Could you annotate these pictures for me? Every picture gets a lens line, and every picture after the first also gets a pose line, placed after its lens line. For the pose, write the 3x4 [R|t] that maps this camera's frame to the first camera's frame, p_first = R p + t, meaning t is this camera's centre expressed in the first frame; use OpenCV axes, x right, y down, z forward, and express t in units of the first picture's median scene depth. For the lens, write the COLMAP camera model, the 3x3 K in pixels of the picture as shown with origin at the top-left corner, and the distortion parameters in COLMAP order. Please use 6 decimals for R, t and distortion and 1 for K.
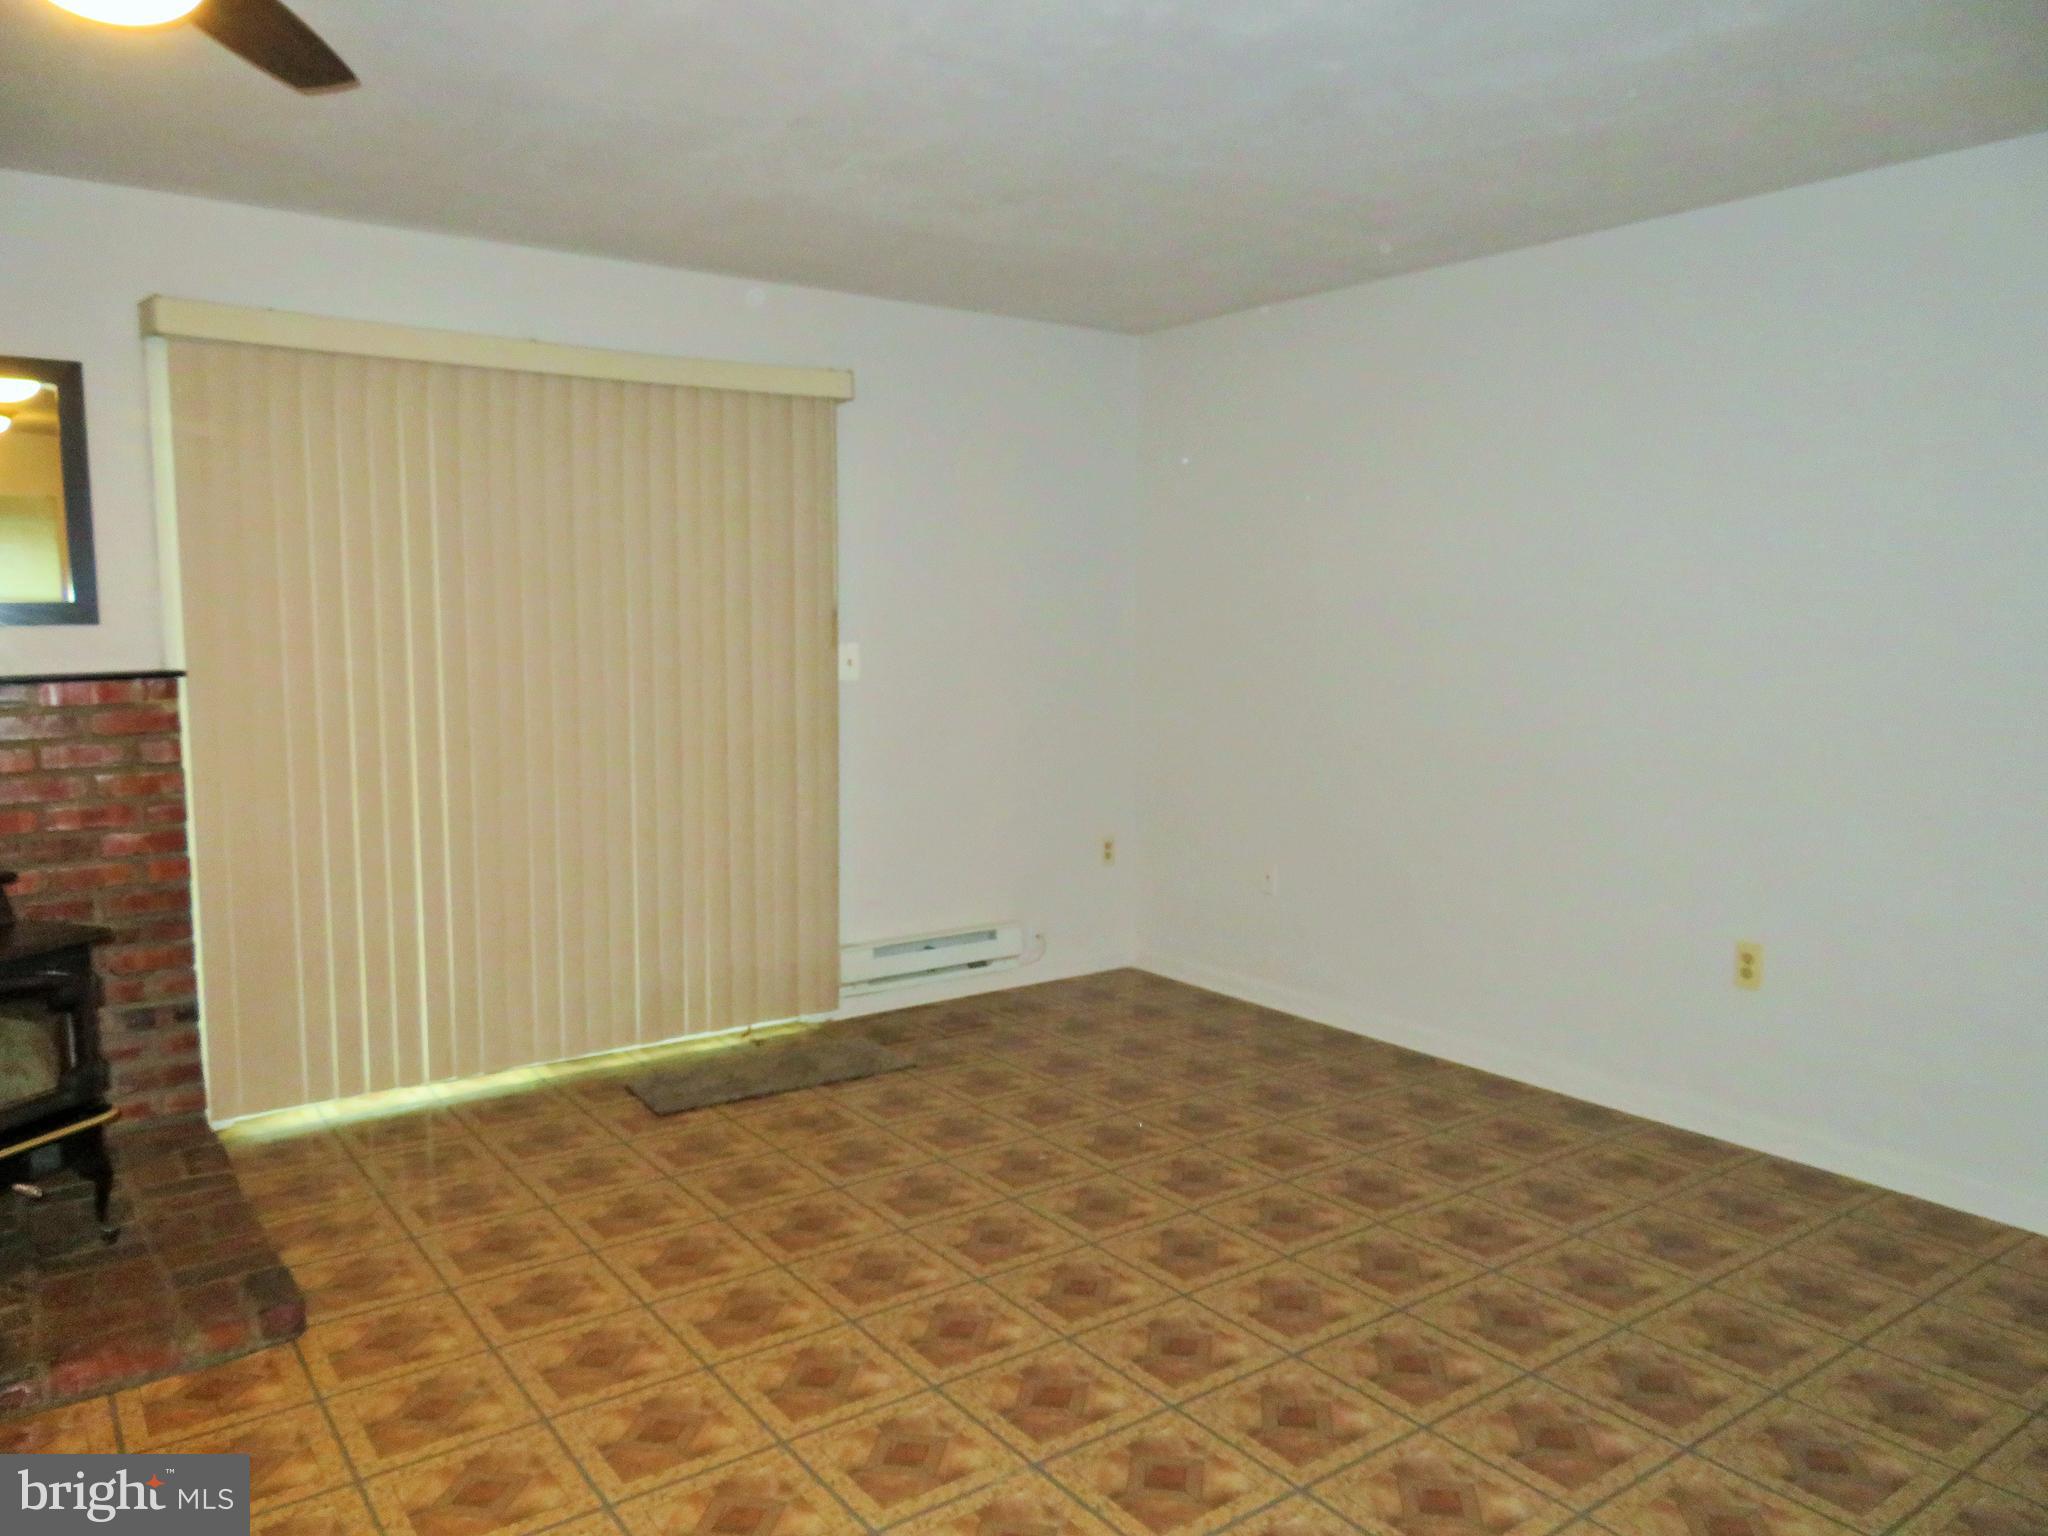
lens RADIAL K [[1474.5, 0, 1025.1], [0, 1474.5, 789.2], [0, 0, 1]] dist [-0.009522, 0.010220]
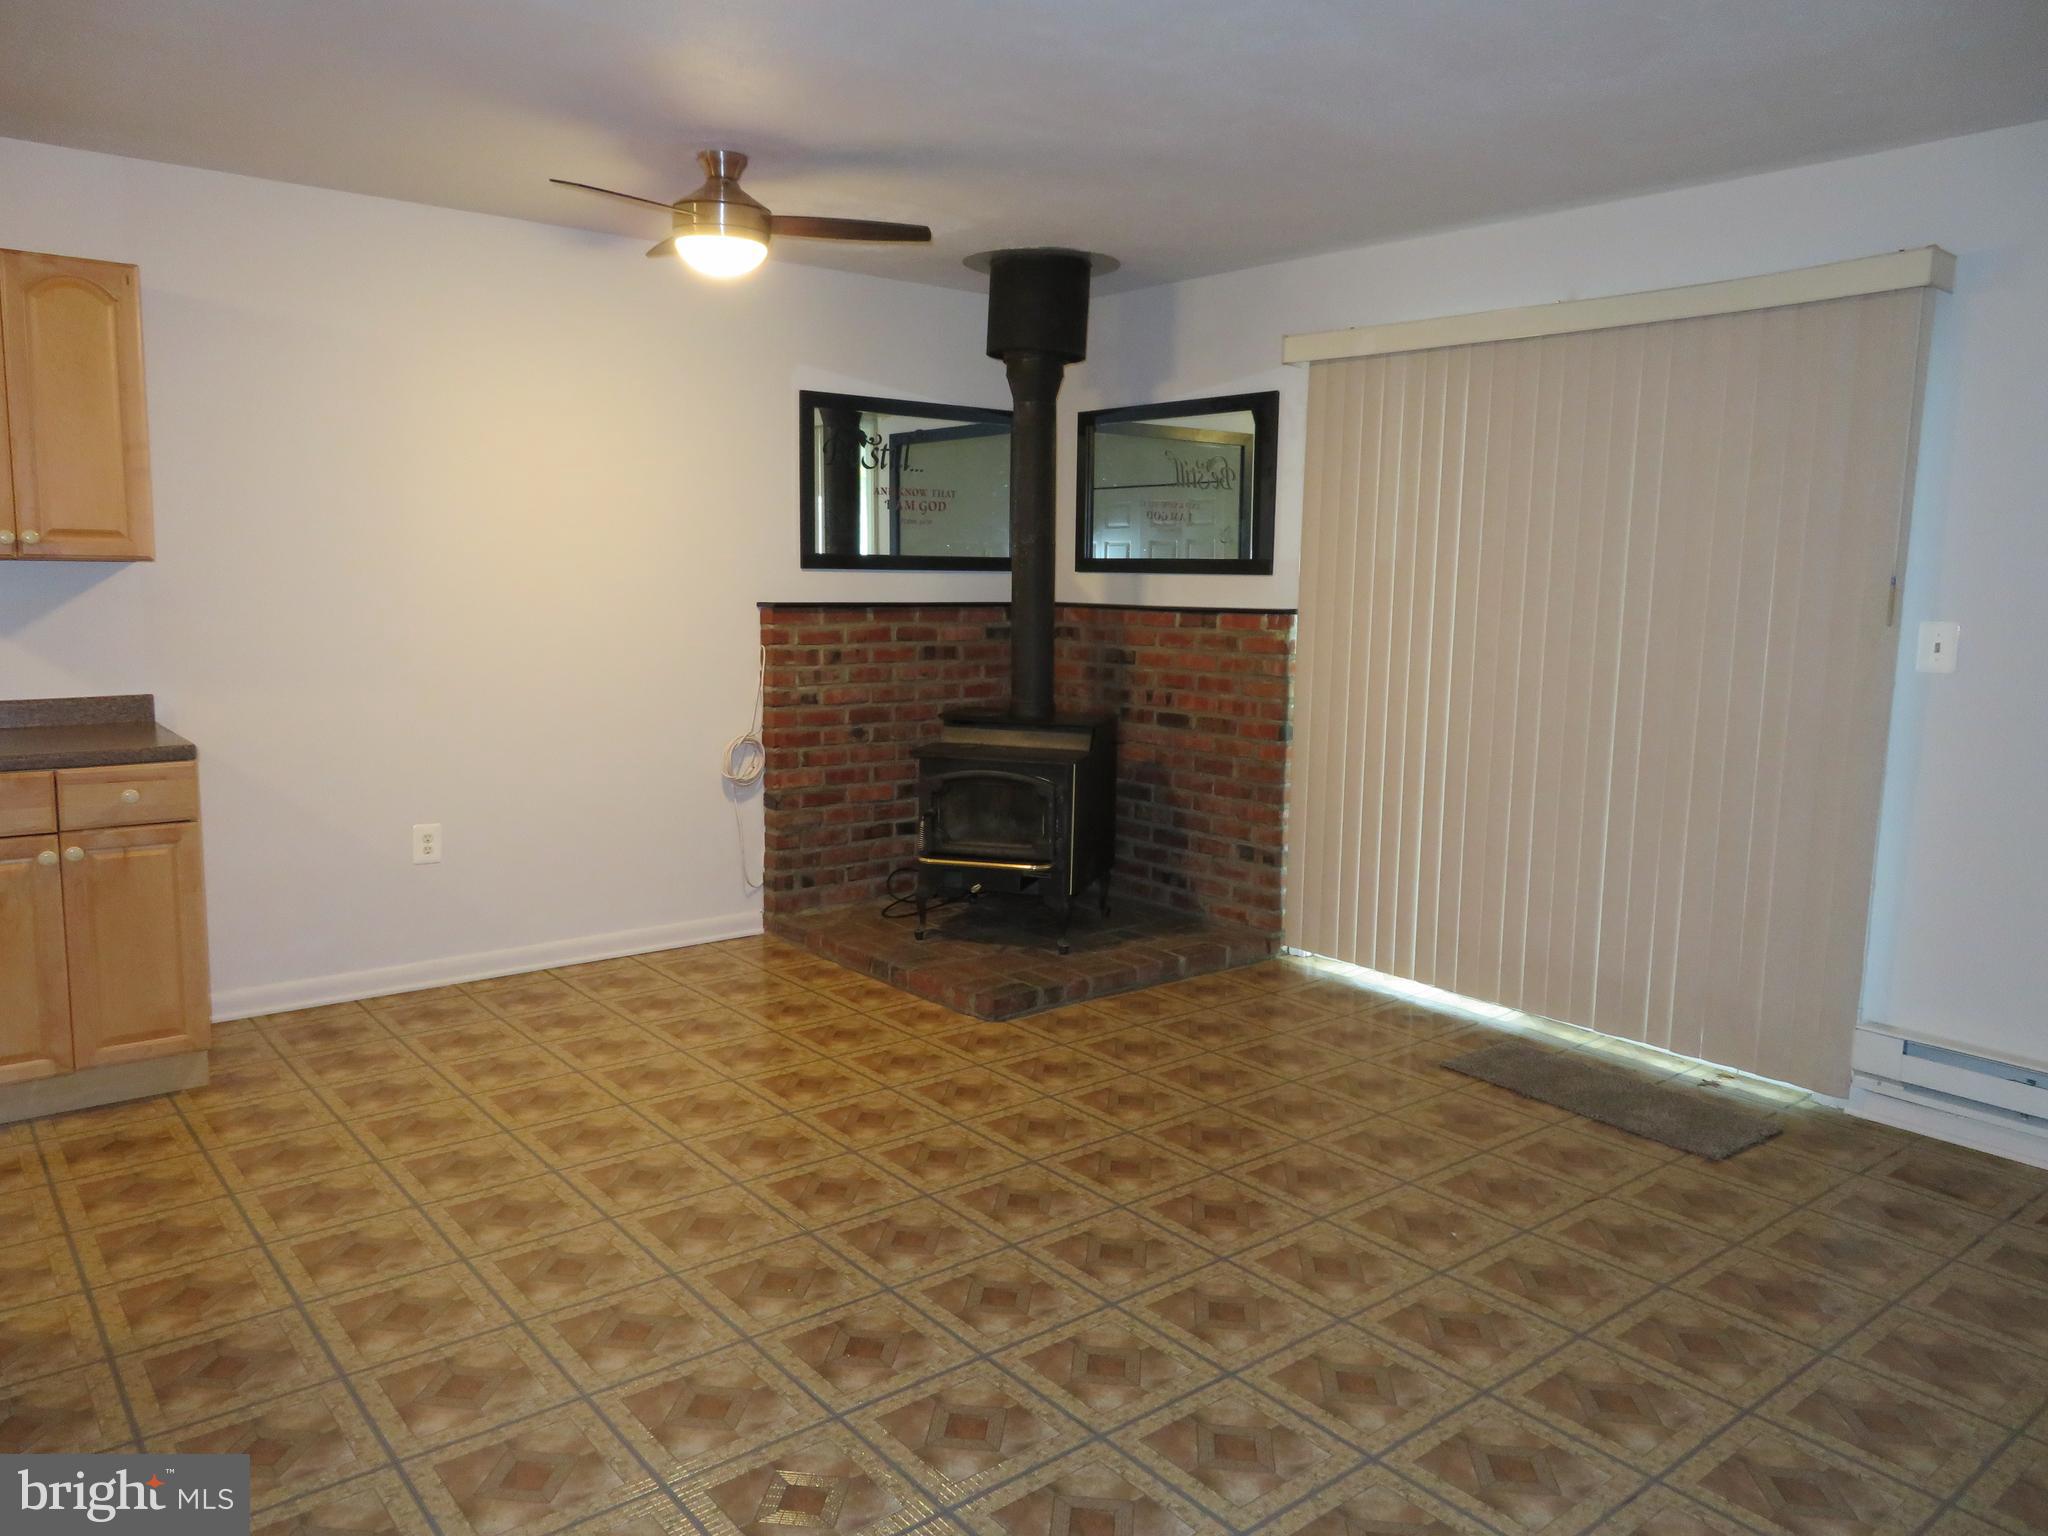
lens RADIAL K [[1474.5, 0, 1025.8], [0, 1474.5, 748.7], [0, 0, 1]] dist [-0.009522, 0.010220]
pose [[0.051439, 0.120791, -0.991344, 0.702828], [-0.144313, 0.983139, 0.112303, -0.064202], [0.988194, 0.137287, 0.068004, 0.609906]]
